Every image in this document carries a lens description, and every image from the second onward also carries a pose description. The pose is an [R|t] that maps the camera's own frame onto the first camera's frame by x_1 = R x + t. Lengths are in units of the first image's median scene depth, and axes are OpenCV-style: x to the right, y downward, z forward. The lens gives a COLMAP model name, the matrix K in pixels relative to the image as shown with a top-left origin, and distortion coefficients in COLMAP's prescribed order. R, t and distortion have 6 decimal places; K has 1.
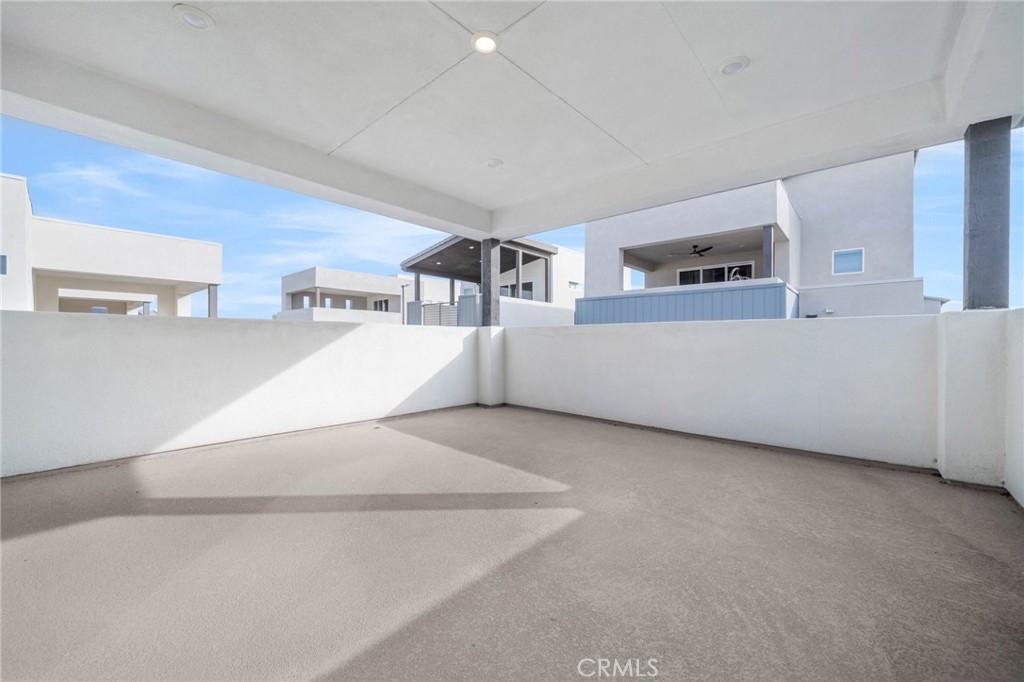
lens RADIAL K [[410.2, 0, 513.1], [0, 410.2, 342.2], [0, 0, 1]] dist [0.000238, -0.000326]
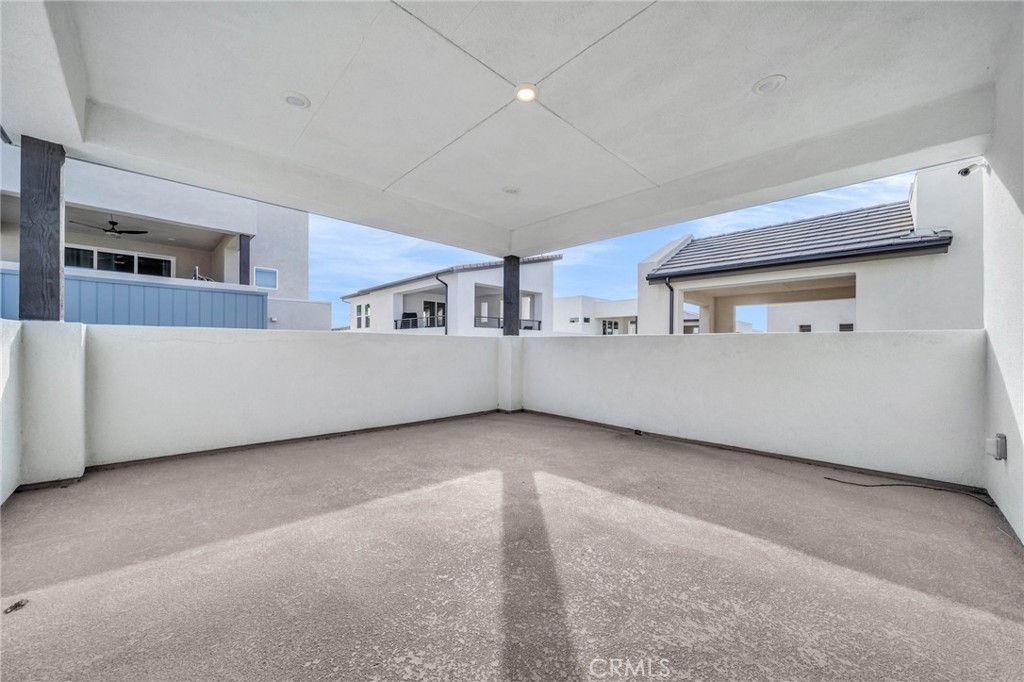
lens RADIAL K [[378.2, 0, 513.5], [0, 378.2, 343.8], [0, 0, 1]] dist [-0.000697, -0.000083]
pose [[0.048435, 0.001491, 0.998825, -0.485326], [-0.004702, 0.999988, -0.001265, -0.015076], [-0.998815, -0.004635, 0.048442, 0.427110]]
